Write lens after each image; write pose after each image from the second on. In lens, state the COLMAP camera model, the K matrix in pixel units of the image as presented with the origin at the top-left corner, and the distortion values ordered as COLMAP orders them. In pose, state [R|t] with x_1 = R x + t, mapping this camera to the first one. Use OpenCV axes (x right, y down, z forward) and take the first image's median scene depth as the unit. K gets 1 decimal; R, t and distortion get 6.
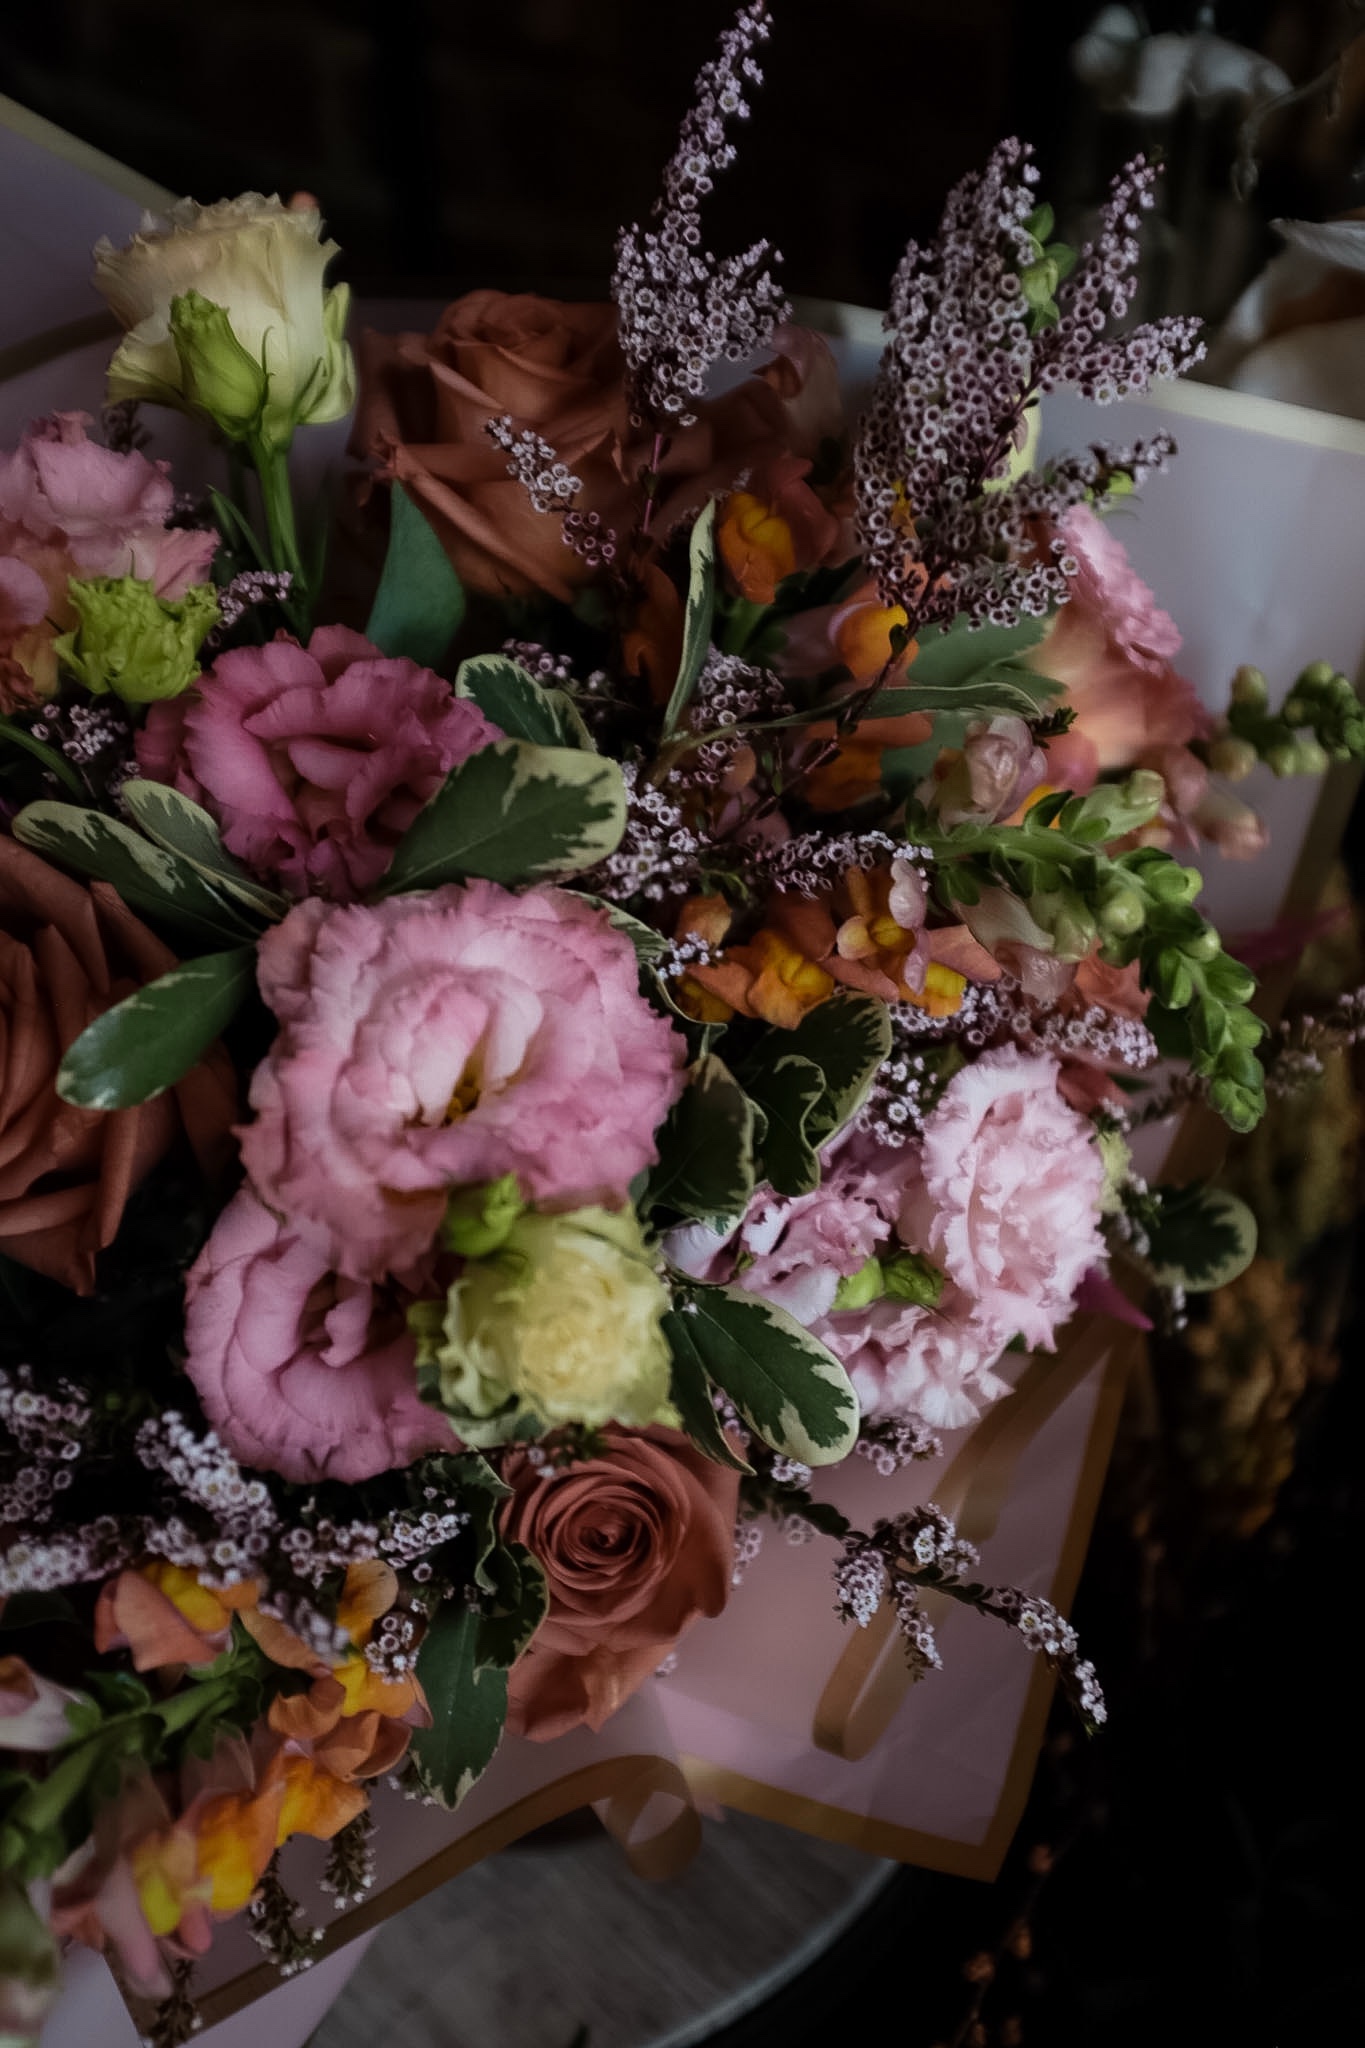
lens RADIAL K [[2104.1, 0, 682.5], [0, 2104.1, 1024.0], [0, 0, 1]] dist [-0.104802, 0.258161]
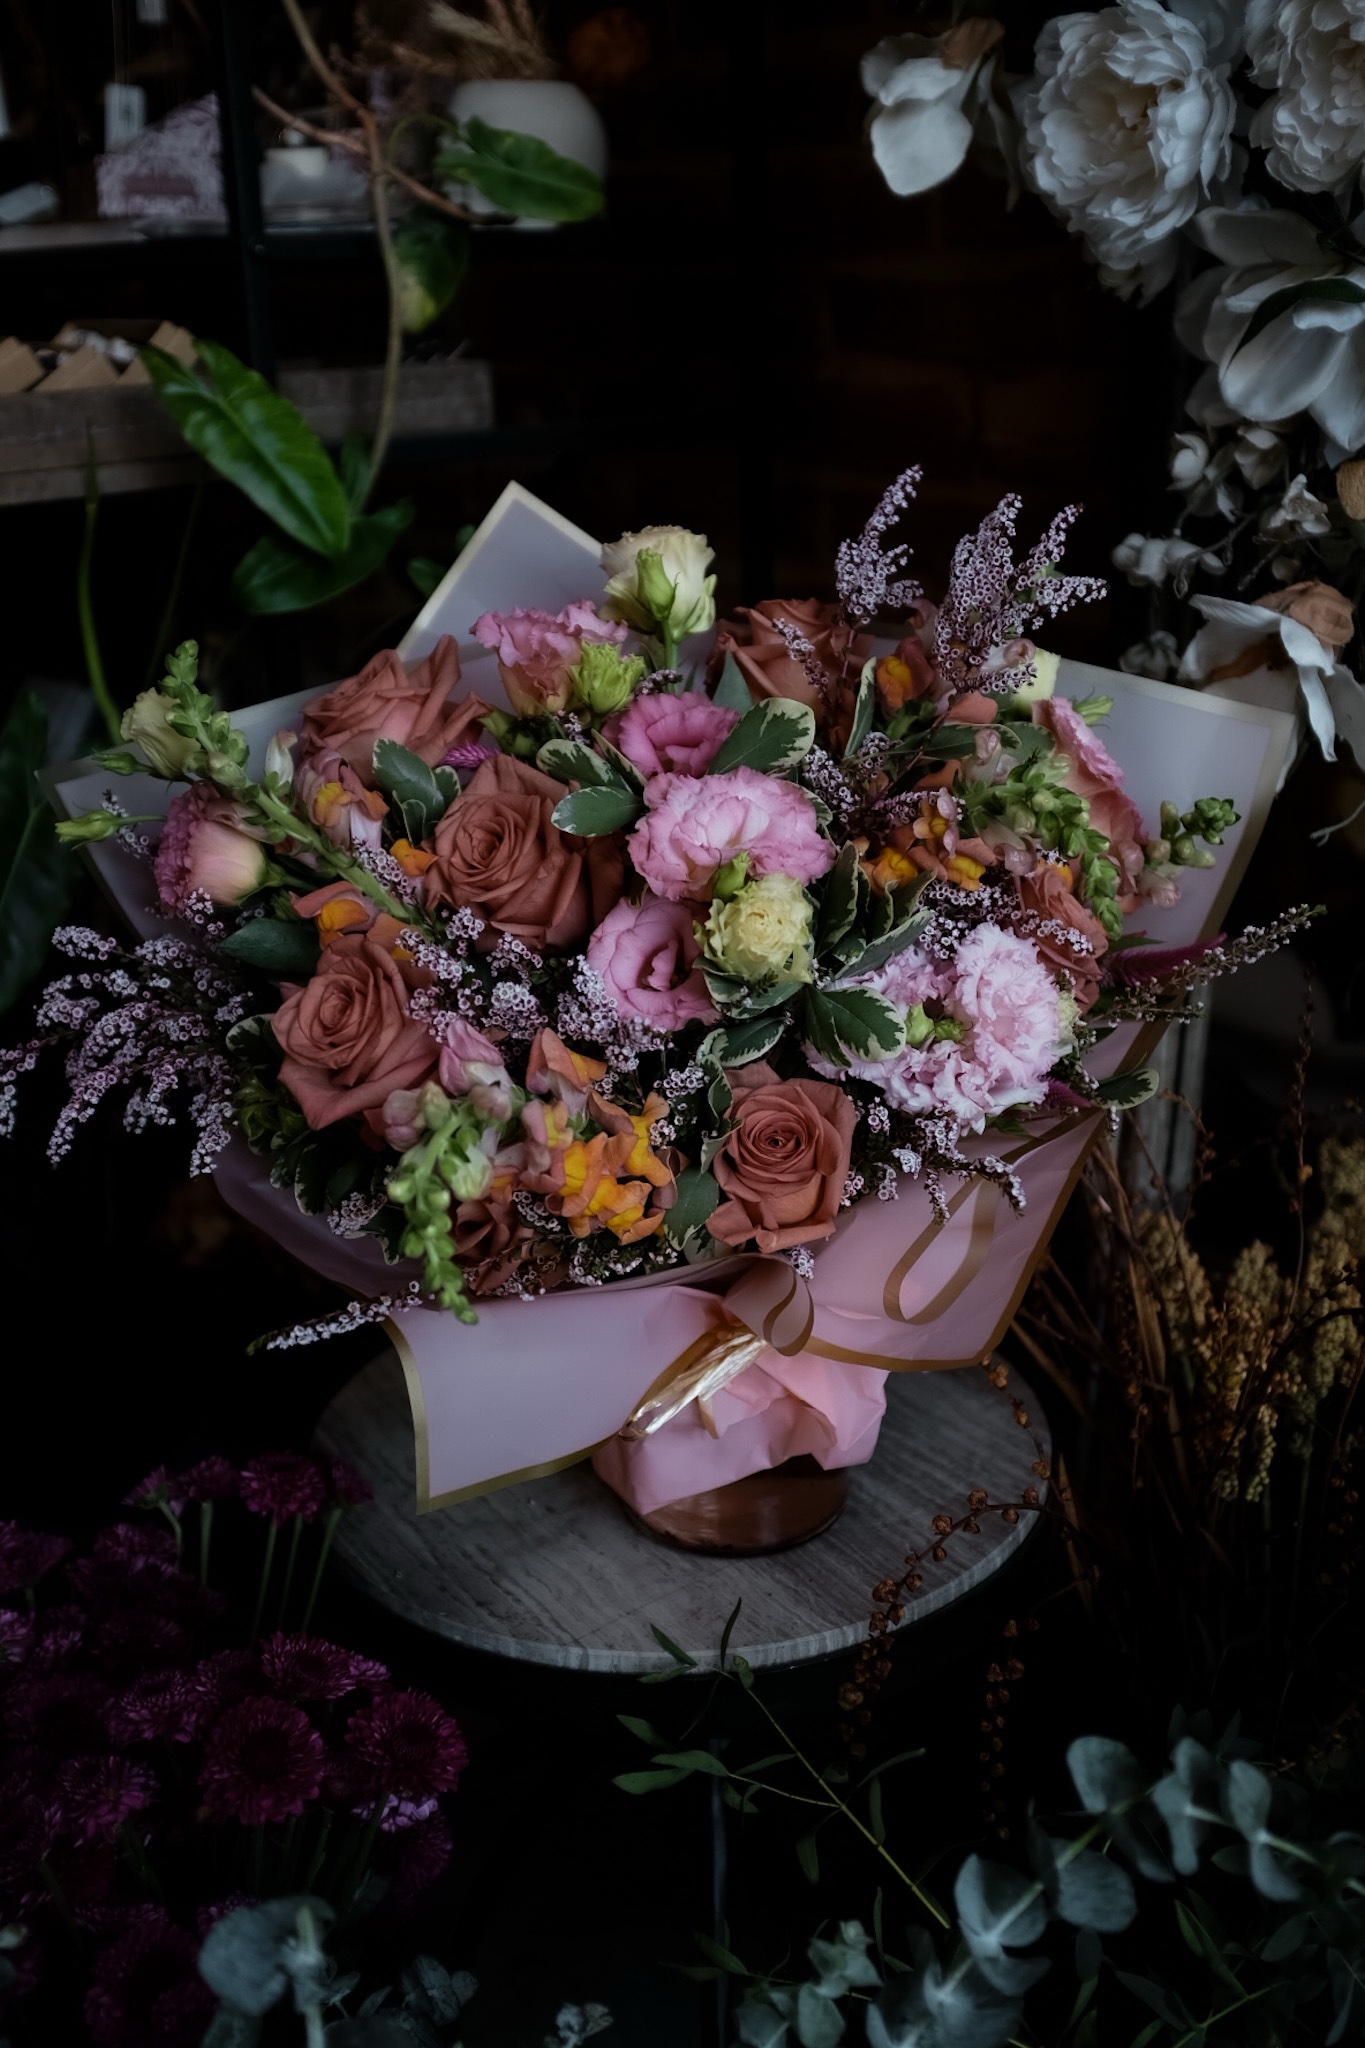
lens RADIAL K [[2104.1, 0, 682.5], [0, 2104.1, 1024.0], [0, 0, 1]] dist [-0.104802, 0.258161]
pose [[0.985111, 0.062749, -0.160057, 0.190148], [-0.116680, 0.927782, -0.354409, 0.892452], [0.126259, 0.367808, 0.921290, -0.867960]]
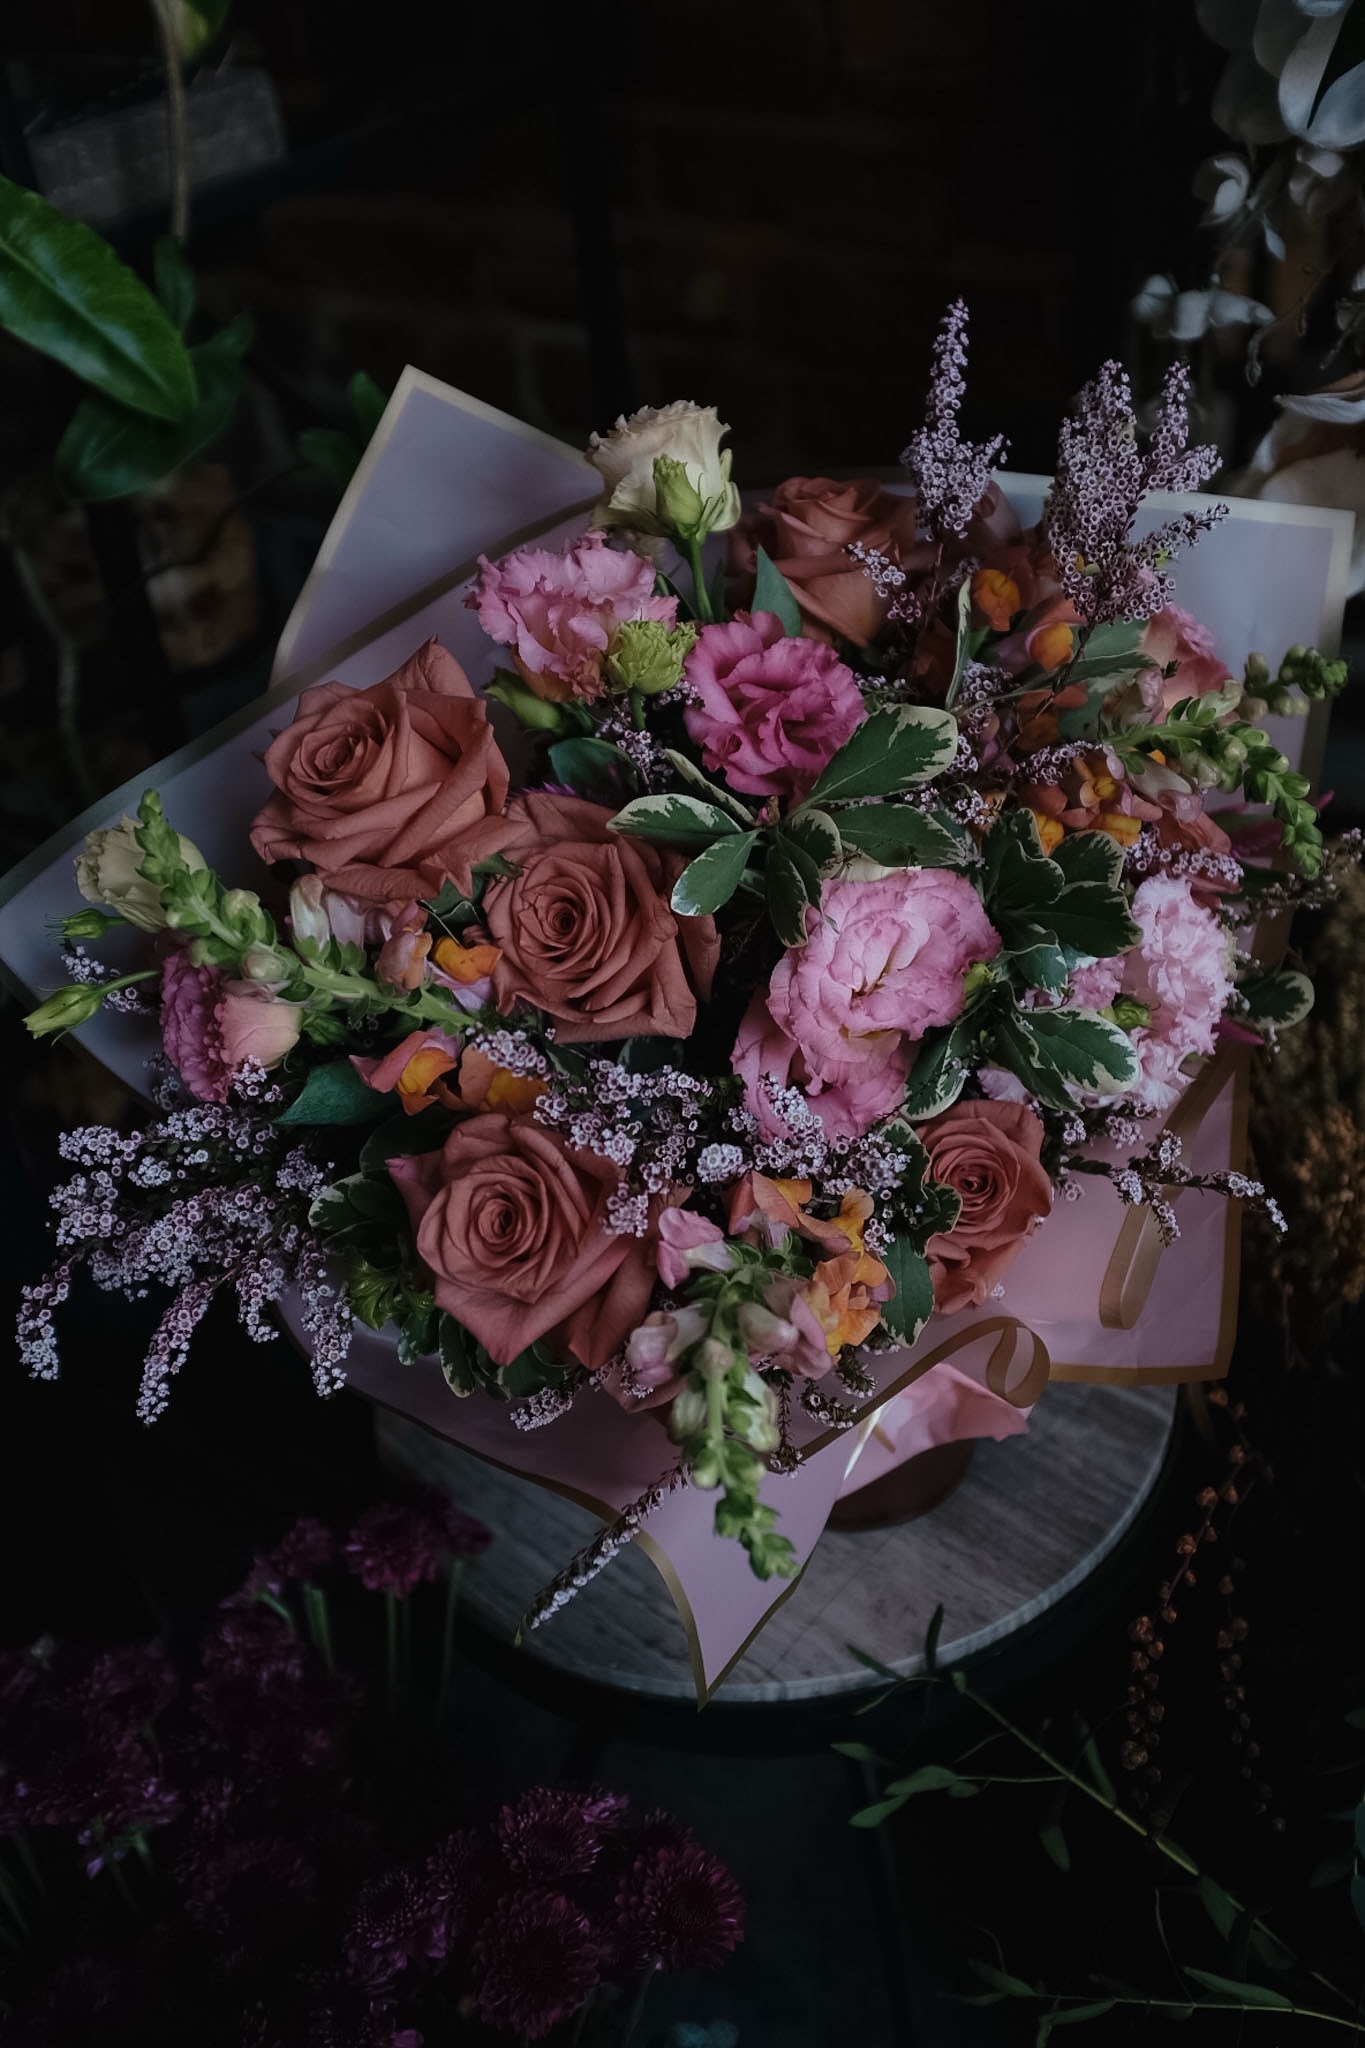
lens RADIAL K [[2086.1, 0, 732.4], [0, 2086.1, 1043.1], [0, 0, 1]] dist [-0.076913, 0.003012]
pose [[0.990493, -0.123387, 0.060824, -0.335658], [0.128357, 0.987990, -0.086025, 0.270139], [-0.049479, 0.093014, 0.994435, -0.702408]]
